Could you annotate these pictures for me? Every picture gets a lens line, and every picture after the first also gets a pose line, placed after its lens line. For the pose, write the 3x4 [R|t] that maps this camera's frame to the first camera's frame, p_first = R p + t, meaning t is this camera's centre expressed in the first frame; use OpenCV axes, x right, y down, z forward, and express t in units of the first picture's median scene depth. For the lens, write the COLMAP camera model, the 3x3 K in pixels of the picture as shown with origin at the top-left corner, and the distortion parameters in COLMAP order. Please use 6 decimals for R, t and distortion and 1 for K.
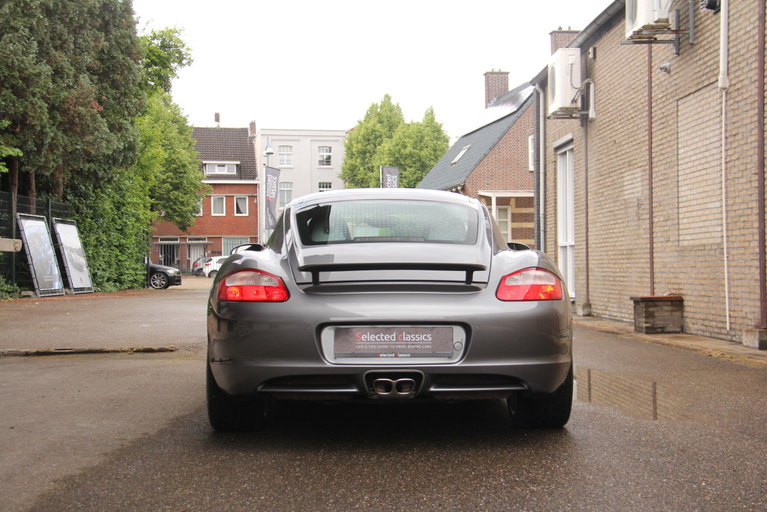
lens RADIAL K [[1195.2, 0, 404.1], [0, 1195.2, 274.1], [0, 0, 1]] dist [0.246930, 0.000000]
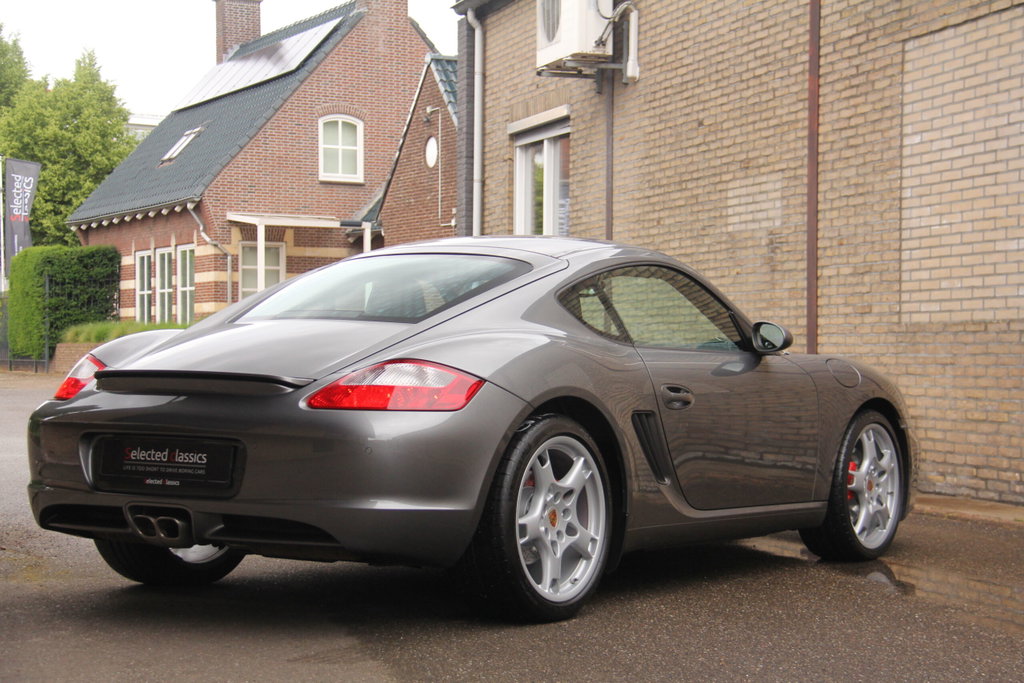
lens RADIAL K [[1962.9, 0, 537.4], [0, 1962.9, 371.7], [0, 0, 1]] dist [0.371356, 0.000000]
pose [[0.952922, 0.011445, 0.303000, -0.109456], [-0.012640, 0.999918, 0.001983, -0.001270], [-0.302953, -0.005720, 0.952988, 0.140853]]
